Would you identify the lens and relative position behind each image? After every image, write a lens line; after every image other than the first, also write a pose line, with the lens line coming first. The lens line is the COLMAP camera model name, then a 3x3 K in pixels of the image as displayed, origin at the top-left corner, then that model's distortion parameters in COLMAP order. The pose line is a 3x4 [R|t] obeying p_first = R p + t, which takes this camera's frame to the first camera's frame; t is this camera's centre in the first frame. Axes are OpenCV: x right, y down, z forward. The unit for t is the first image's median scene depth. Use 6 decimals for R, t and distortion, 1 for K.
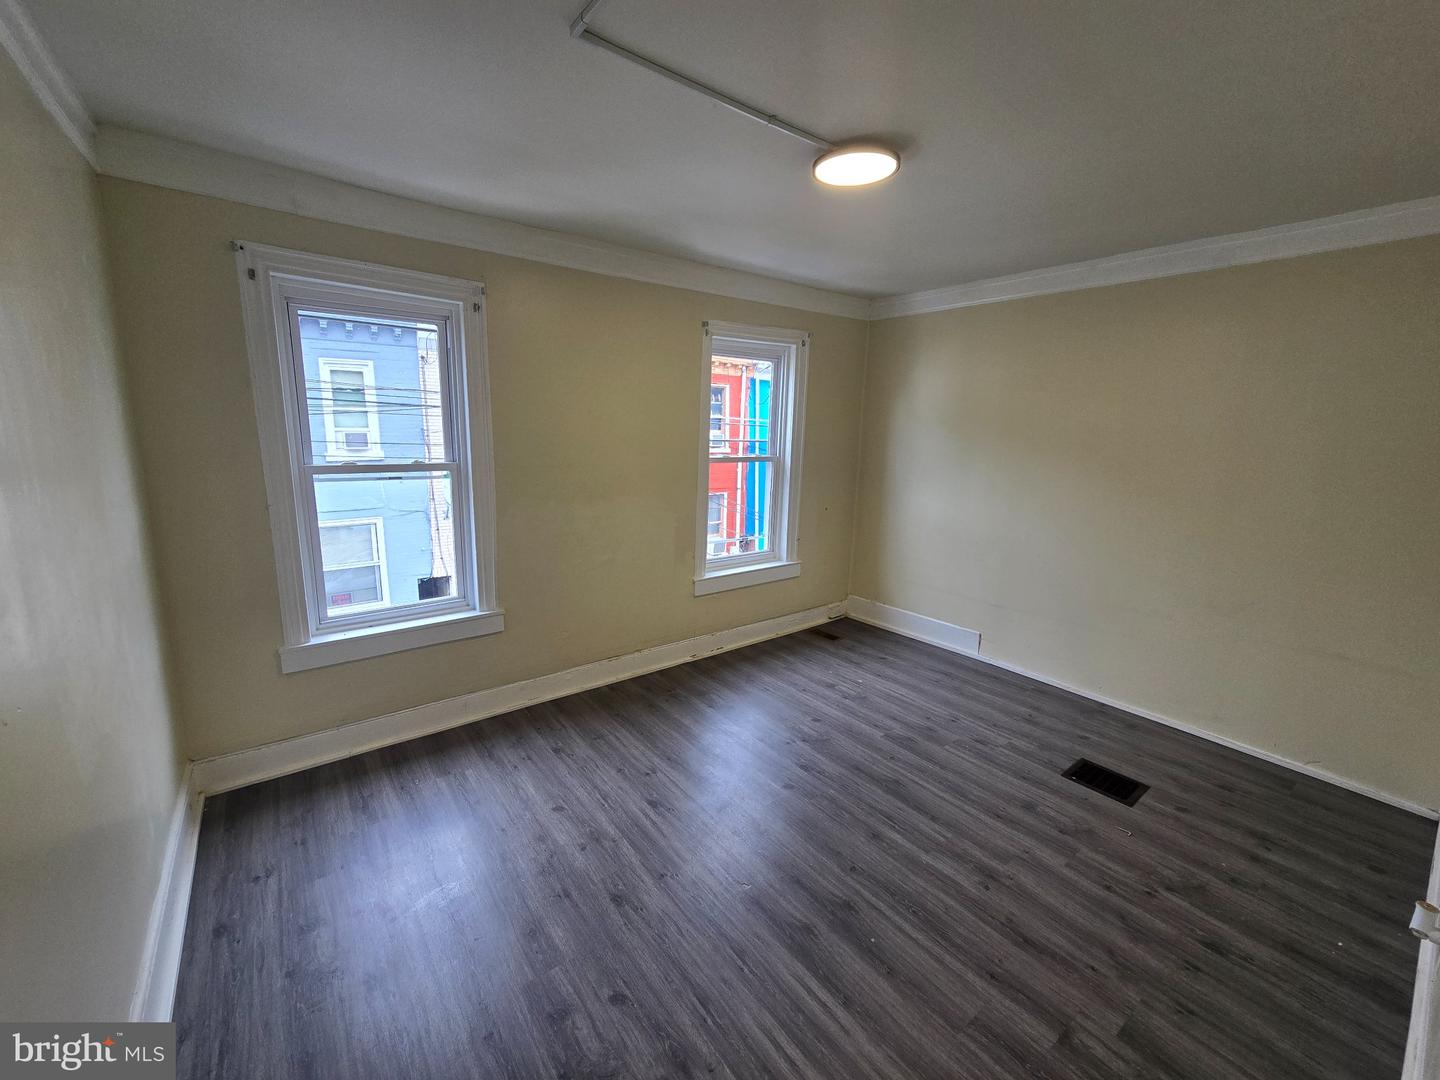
lens RADIAL K [[583.8, 0, 720.6], [0, 583.8, 537.4], [0, 0, 1]] dist [-0.002478, -0.000427]
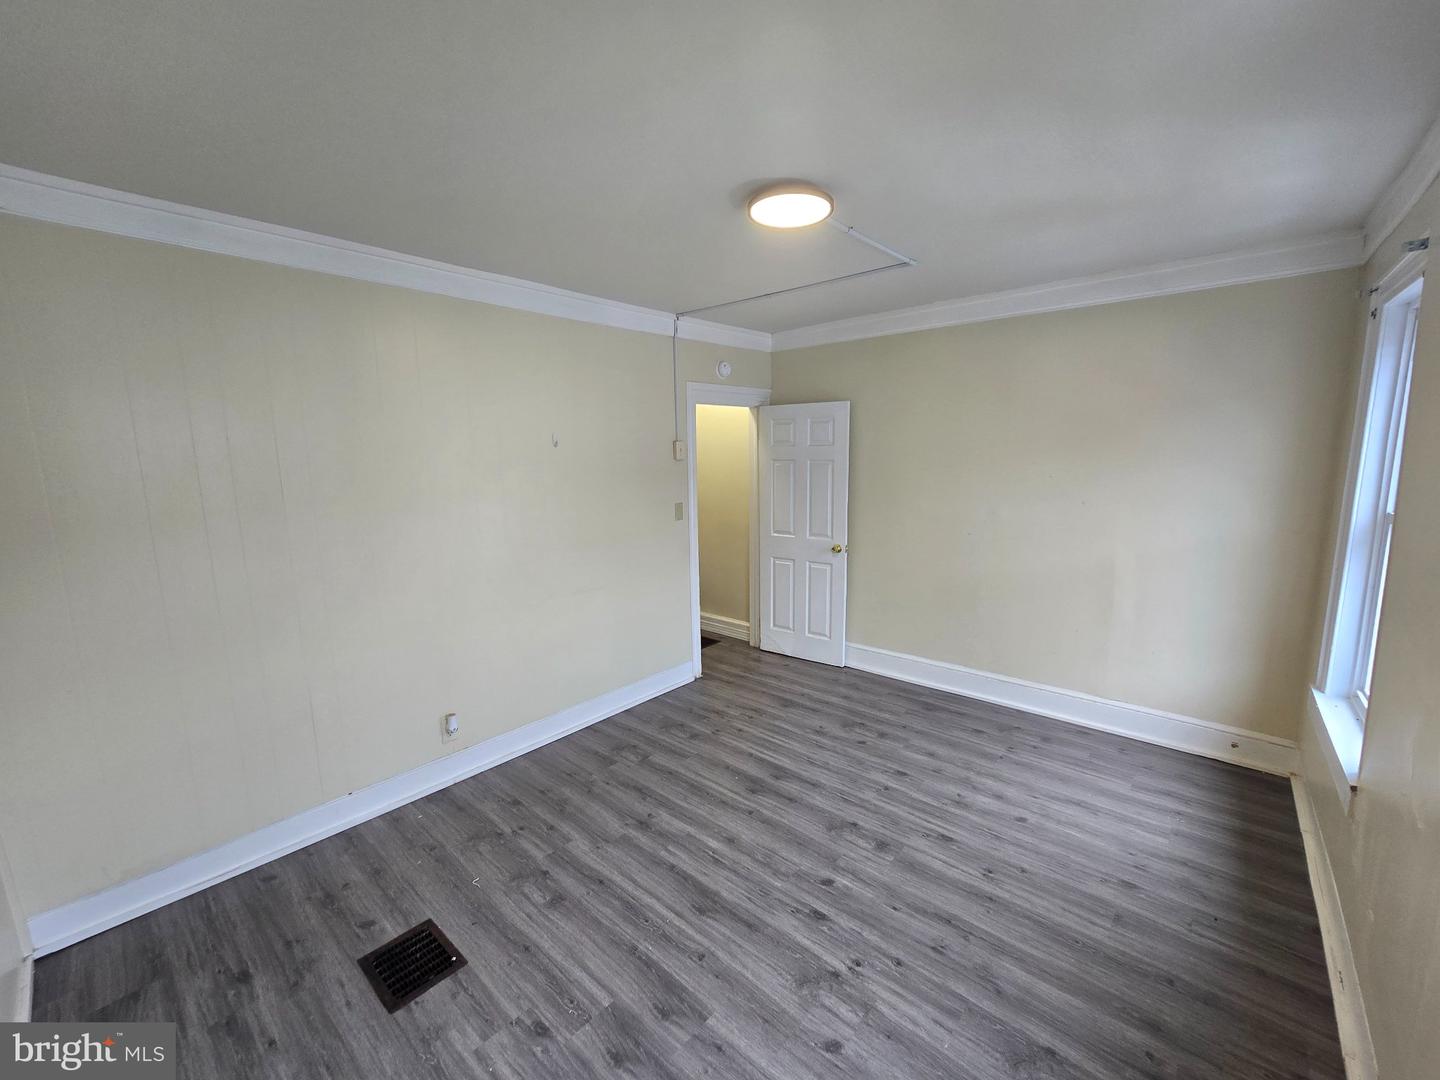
lens RADIAL K [[583.8, 0, 724.4], [0, 583.8, 539.4], [0, 0, 1]] dist [-0.002478, -0.000427]
pose [[-0.979058, 0.028327, -0.201602, 0.453136], [-0.043471, 0.938345, 0.342956, -0.357602], [0.198887, 0.344538, -0.917463, 1.692271]]
